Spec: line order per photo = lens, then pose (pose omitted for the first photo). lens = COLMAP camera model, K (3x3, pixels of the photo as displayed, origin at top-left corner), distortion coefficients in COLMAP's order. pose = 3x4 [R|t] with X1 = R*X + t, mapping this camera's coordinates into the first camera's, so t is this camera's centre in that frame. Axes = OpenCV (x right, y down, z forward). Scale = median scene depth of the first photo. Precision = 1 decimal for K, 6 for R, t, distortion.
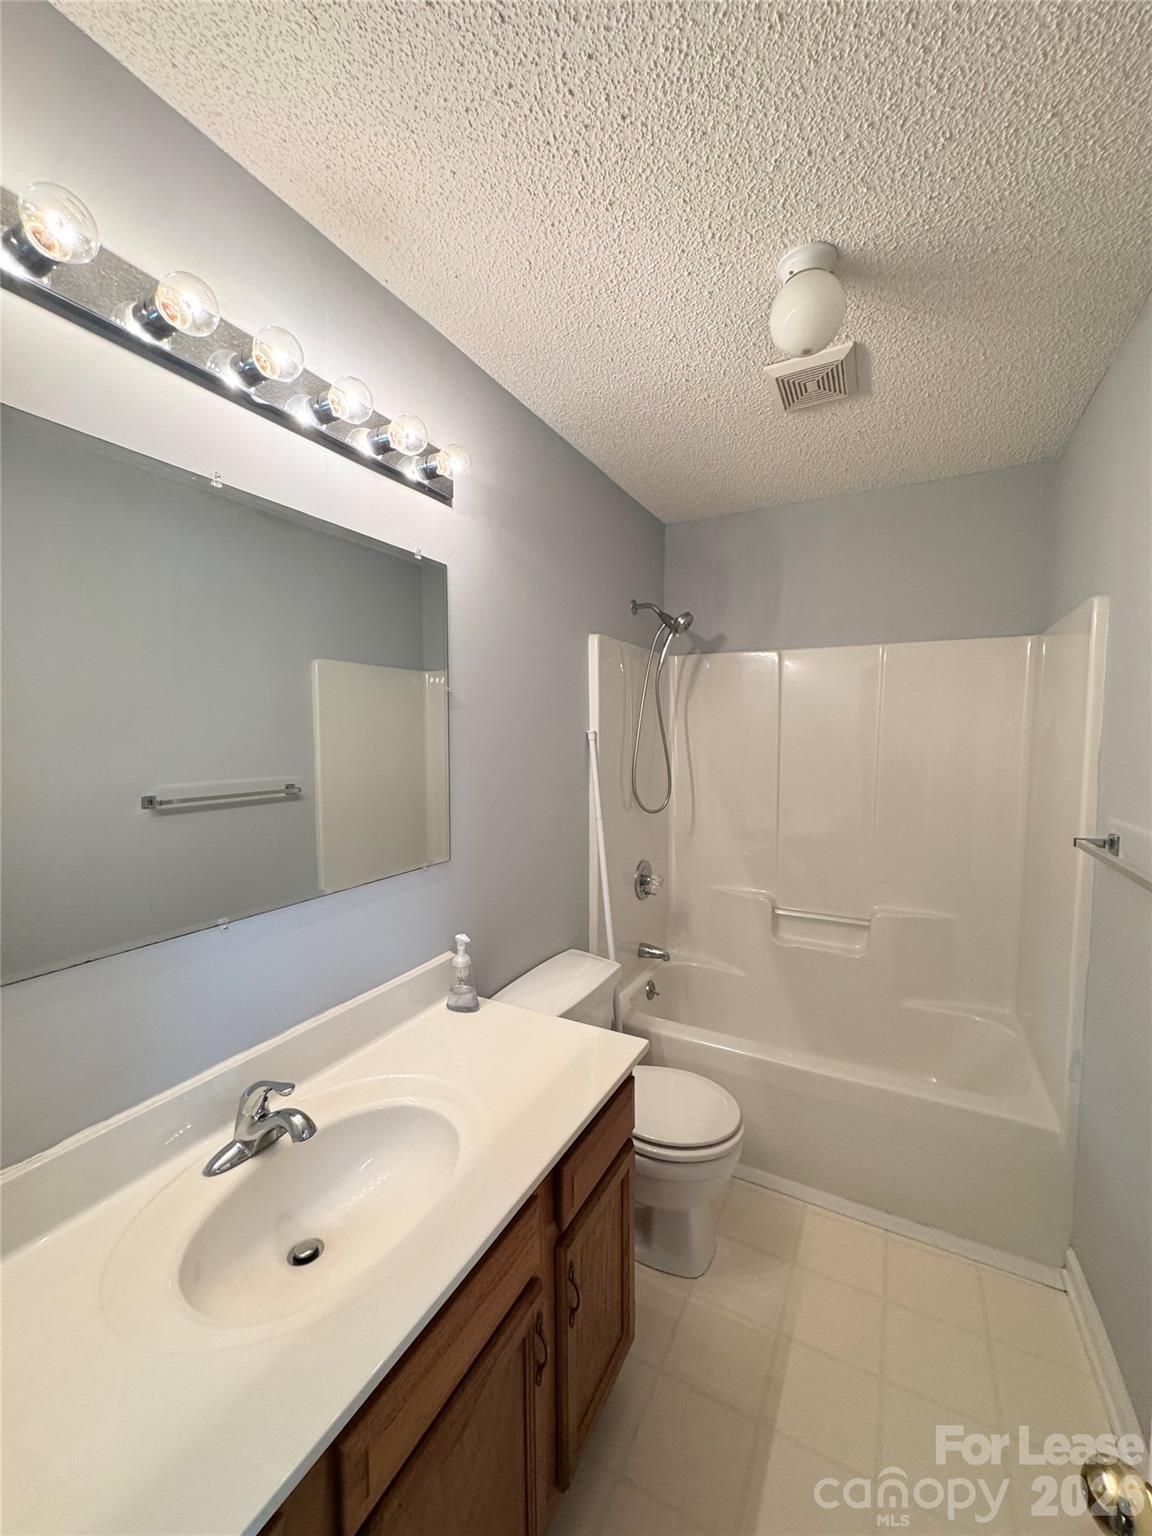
lens RADIAL K [[614.2, 0, 576.0], [0, 614.2, 768.0], [0, 0, 1]] dist [0.000412, 0.000109]
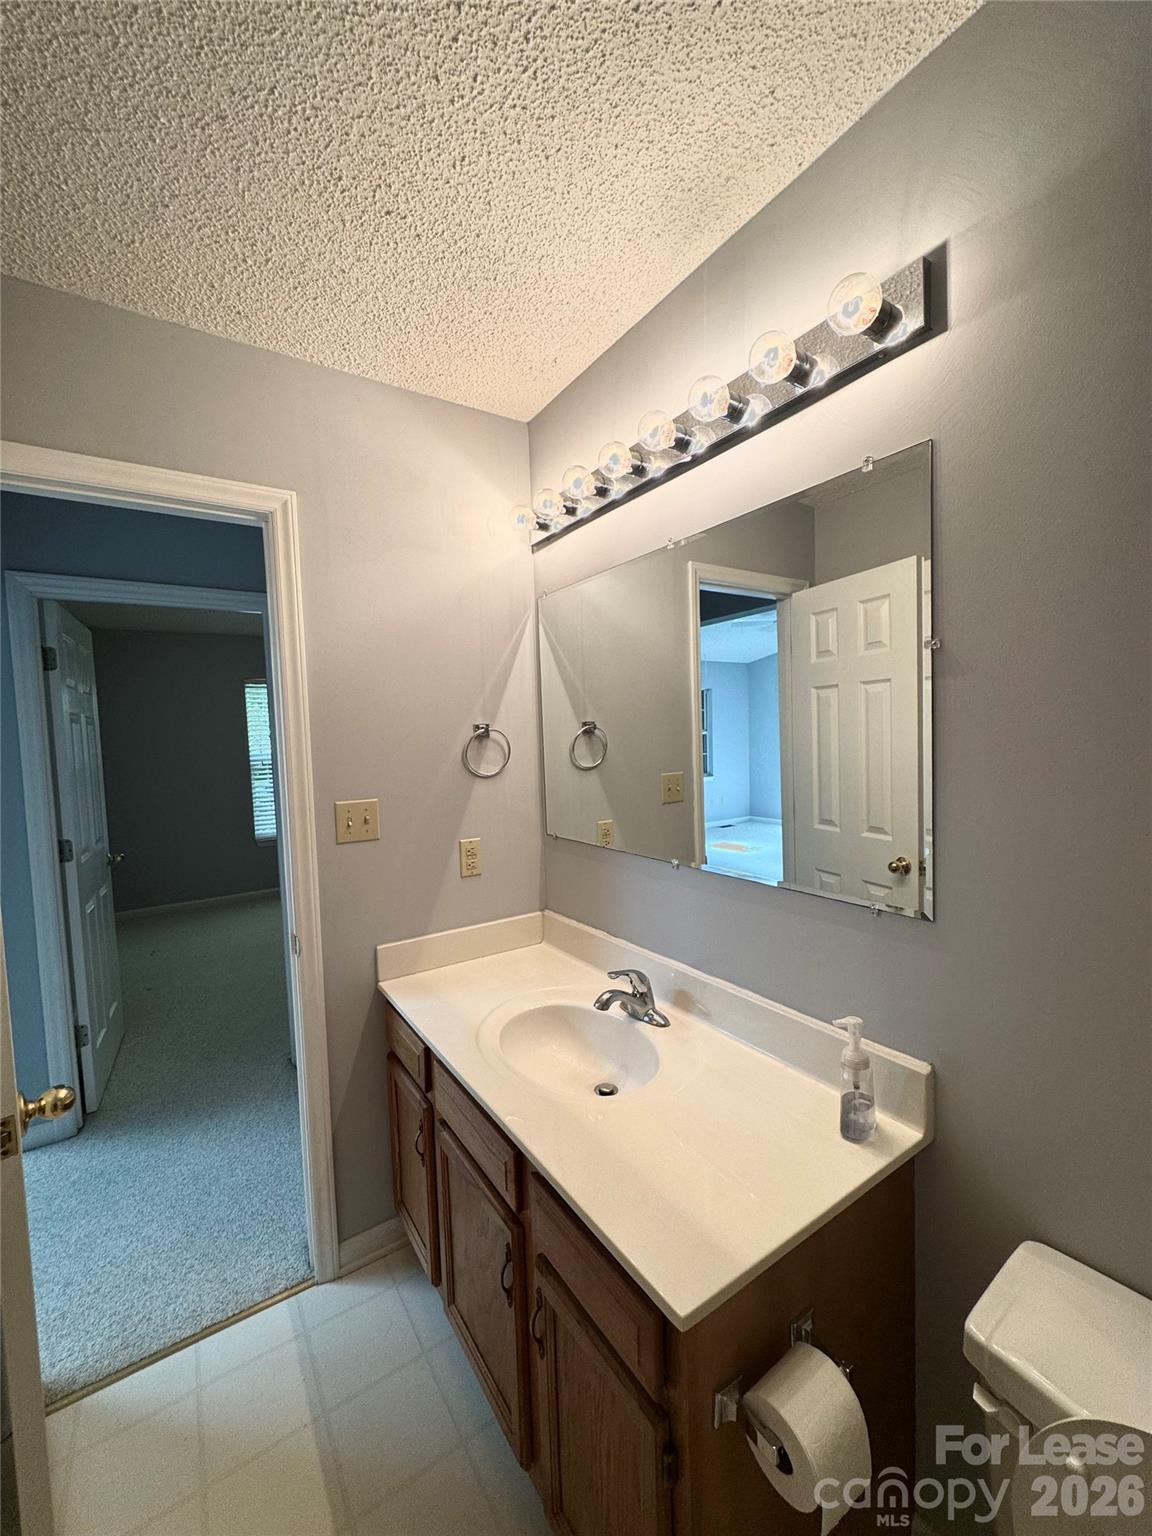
lens RADIAL K [[614.2, 0, 576.0], [0, 614.2, 768.0], [0, 0, 1]] dist [0.000412, 0.000109]
pose [[-0.469282, 0.071589, -0.880141, 0.813647], [-0.012080, 0.996095, 0.087462, -0.091522], [0.882966, 0.051677, -0.466585, 1.574905]]
